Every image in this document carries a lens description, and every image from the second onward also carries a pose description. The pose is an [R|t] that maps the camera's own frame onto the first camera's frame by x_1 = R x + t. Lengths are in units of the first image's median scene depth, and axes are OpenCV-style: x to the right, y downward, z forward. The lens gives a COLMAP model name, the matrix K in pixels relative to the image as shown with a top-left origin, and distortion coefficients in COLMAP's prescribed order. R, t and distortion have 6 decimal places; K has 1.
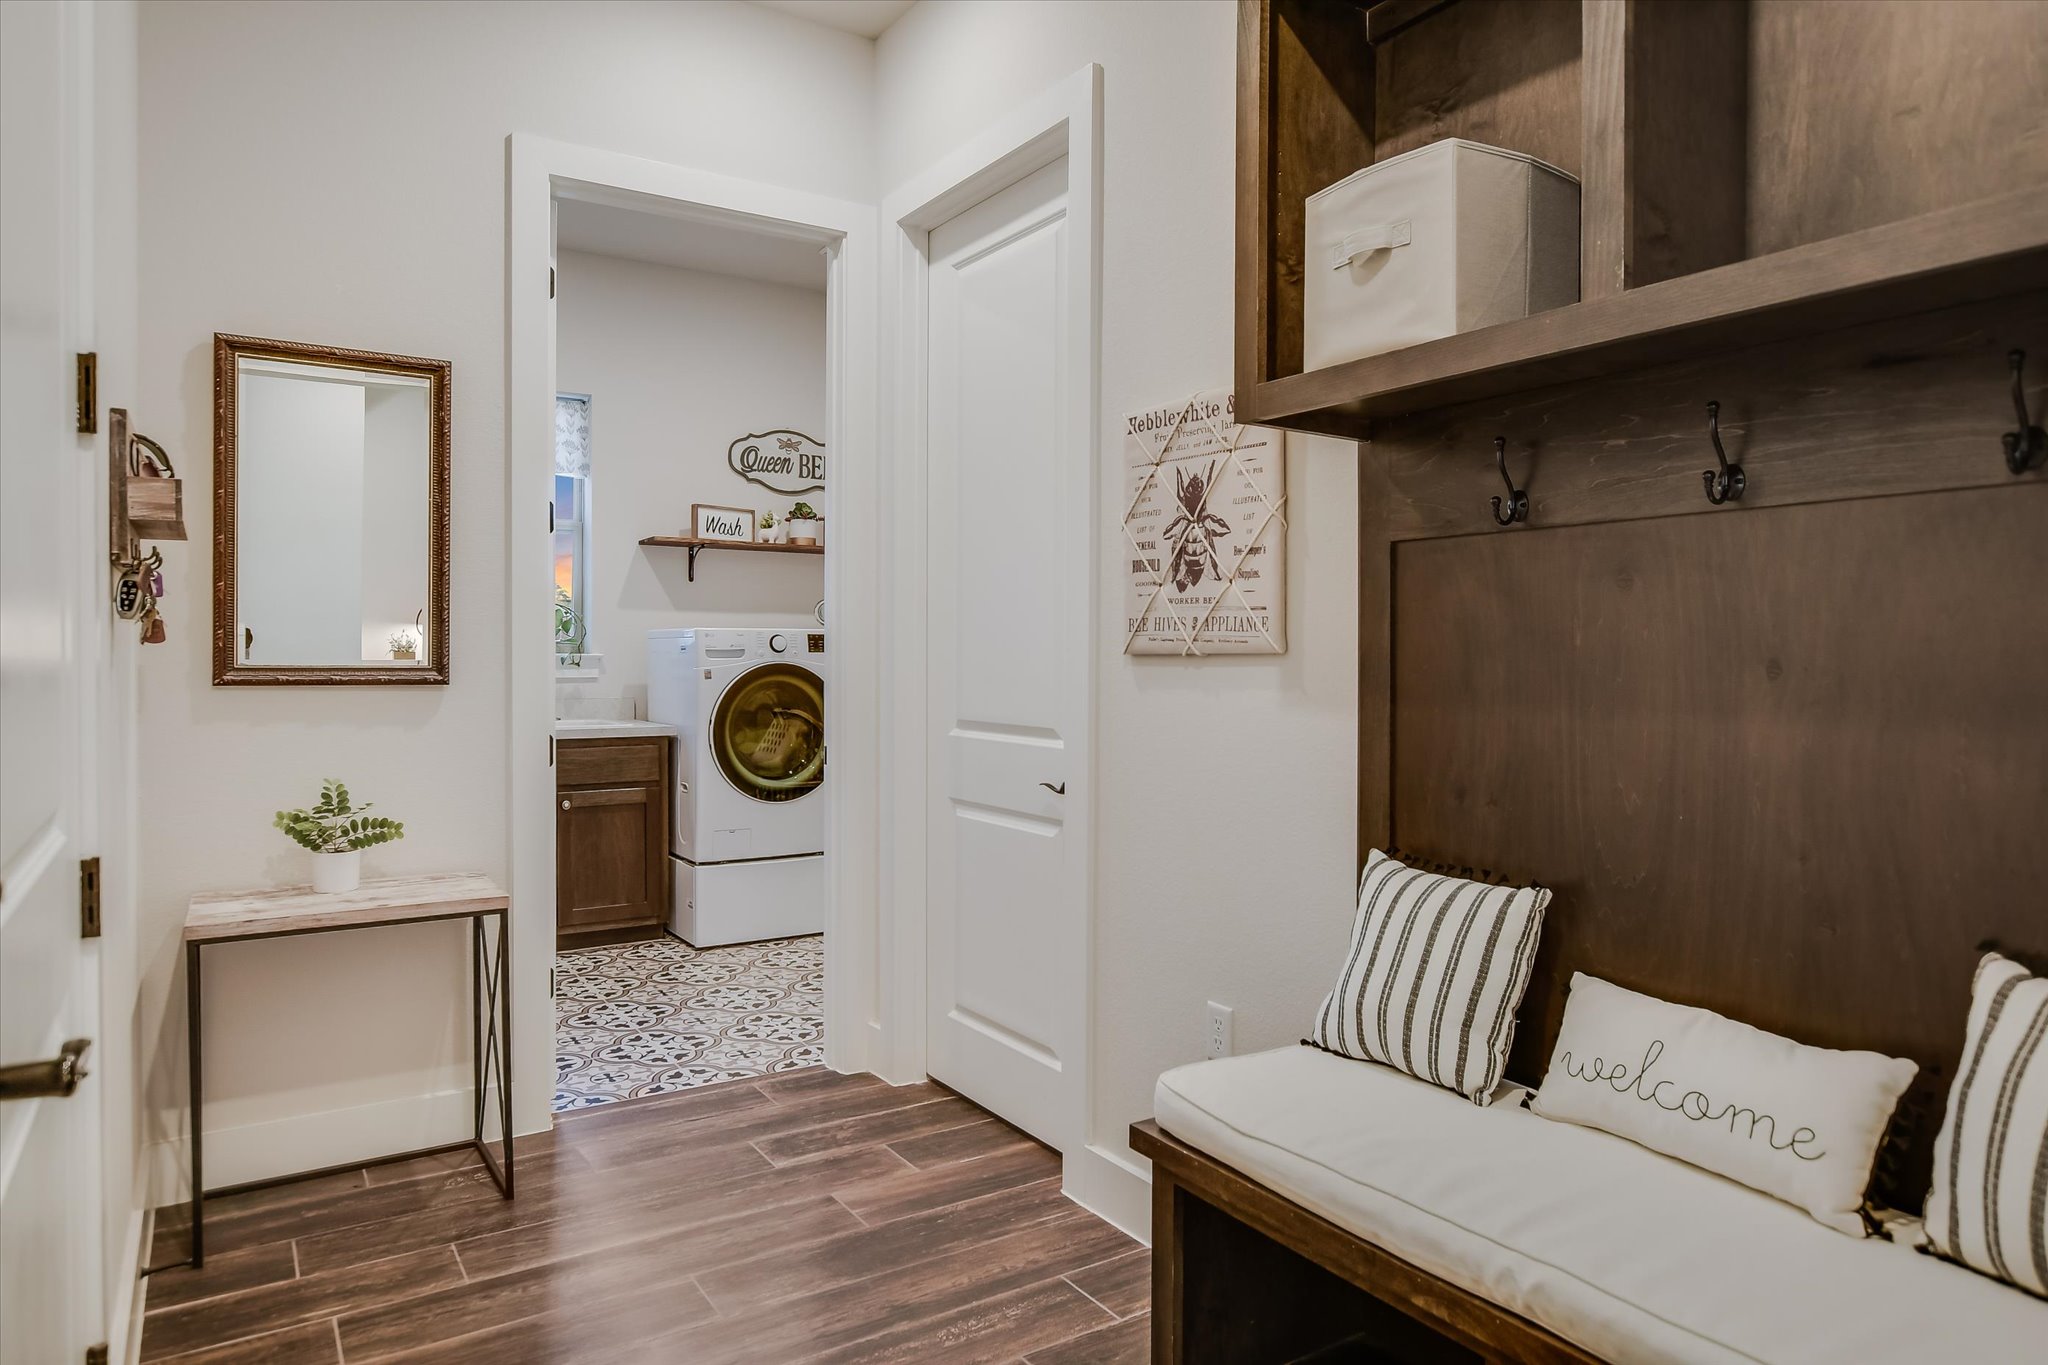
lens RADIAL K [[1258.5, 0, 1024.1], [0, 1258.5, 682.5], [0, 0, 1]] dist [-0.033897, -0.000231]
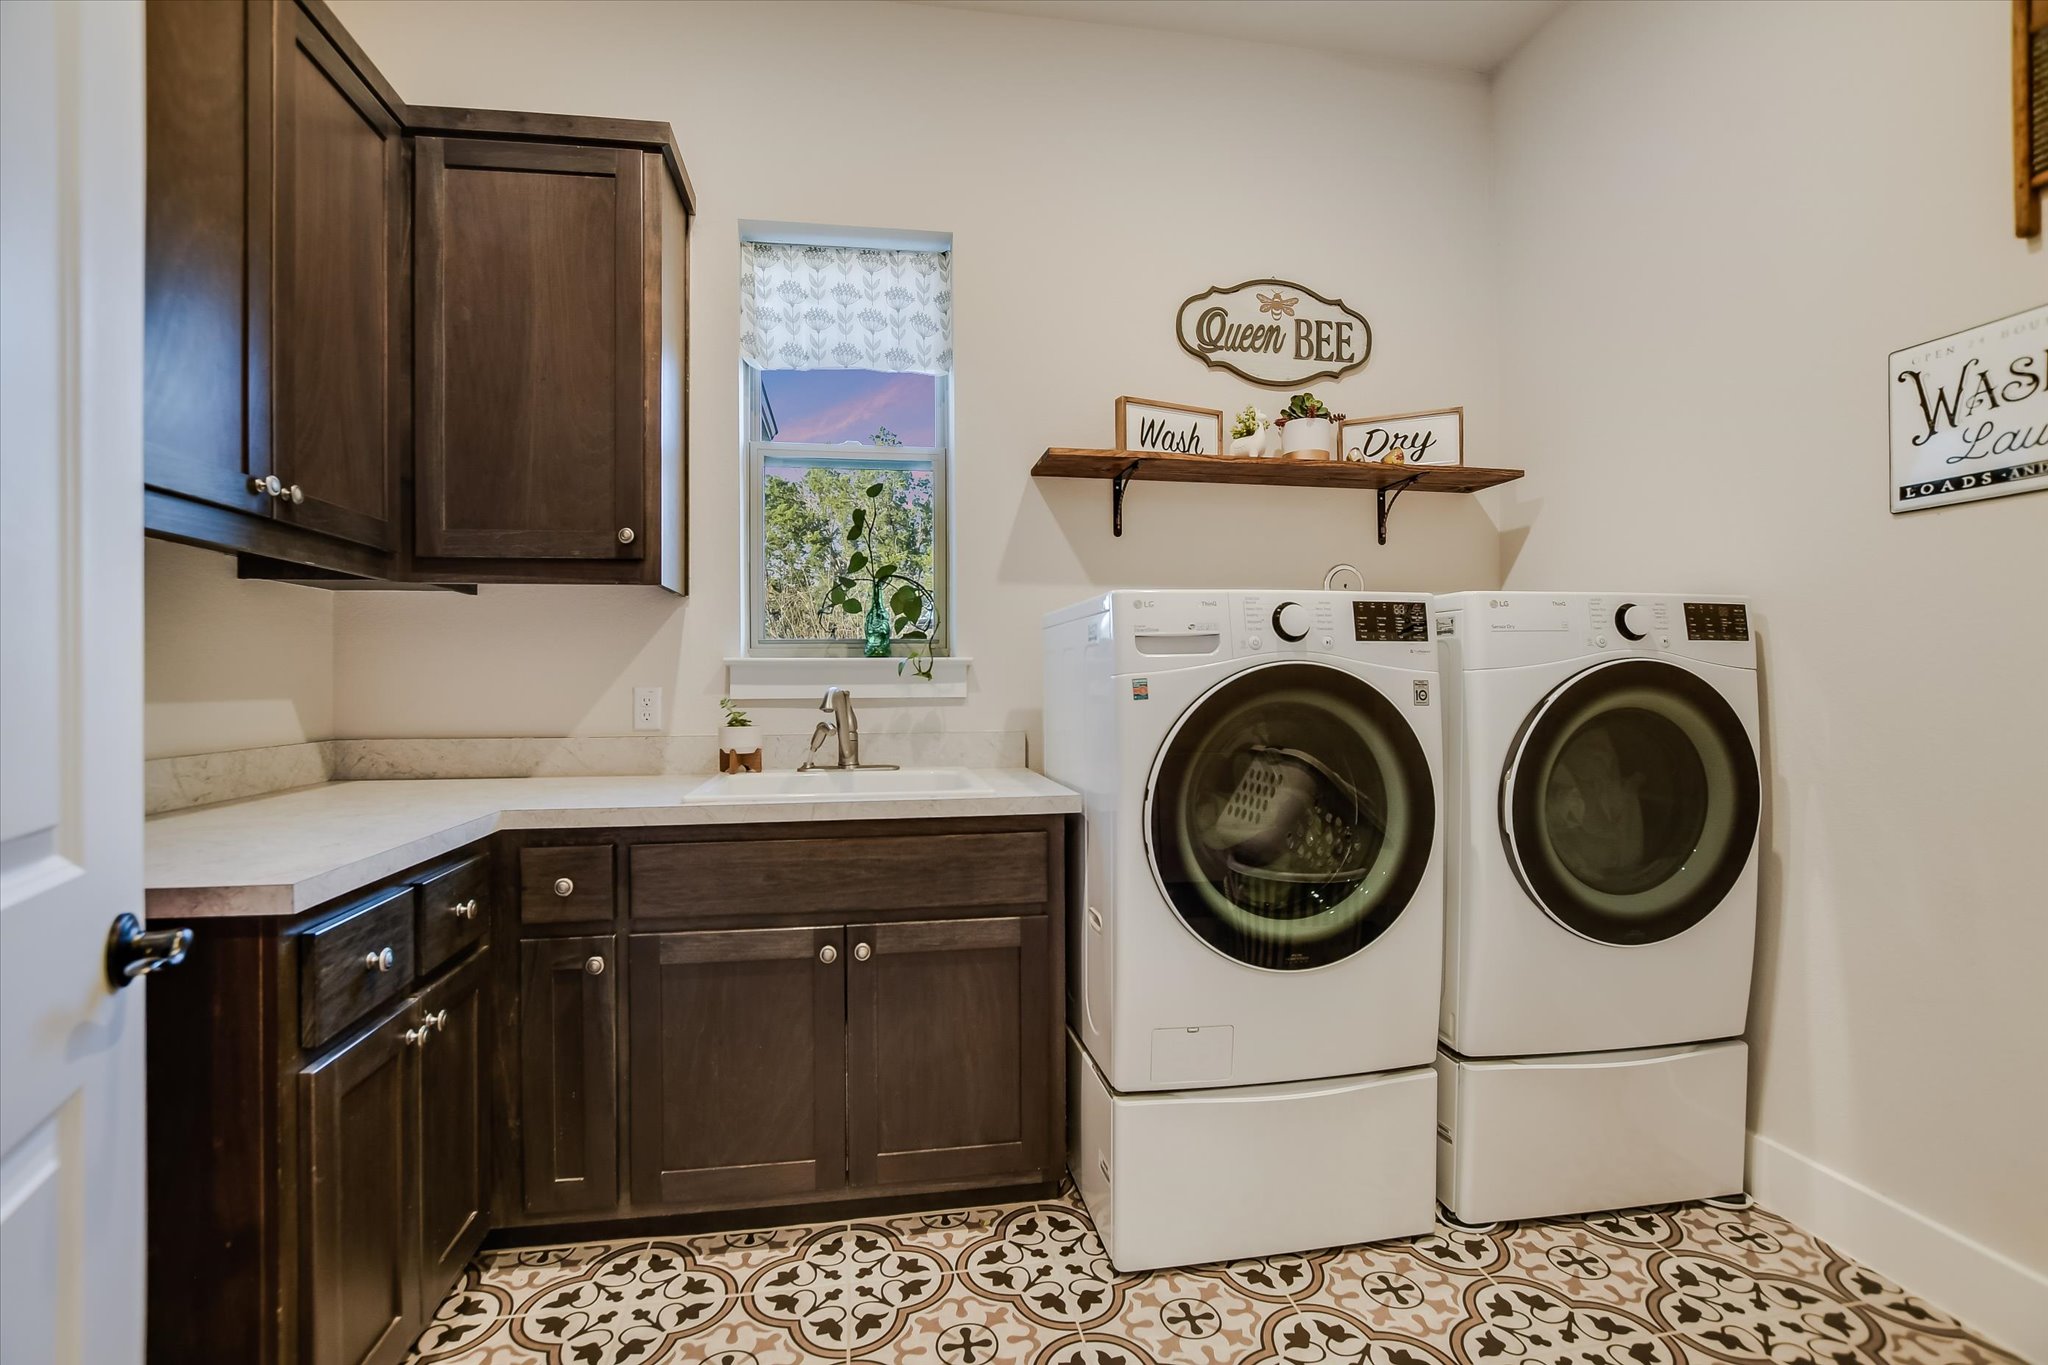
lens RADIAL K [[895.2, 0, 1016.3], [0, 895.2, 687.1], [0, 0, 1]] dist [-0.036028, 0.005504]
pose [[0.918661, -0.008883, -0.394948, -0.143537], [0.003694, 0.999897, -0.013895, -0.002730], [0.395030, 0.011306, 0.918598, 0.596477]]
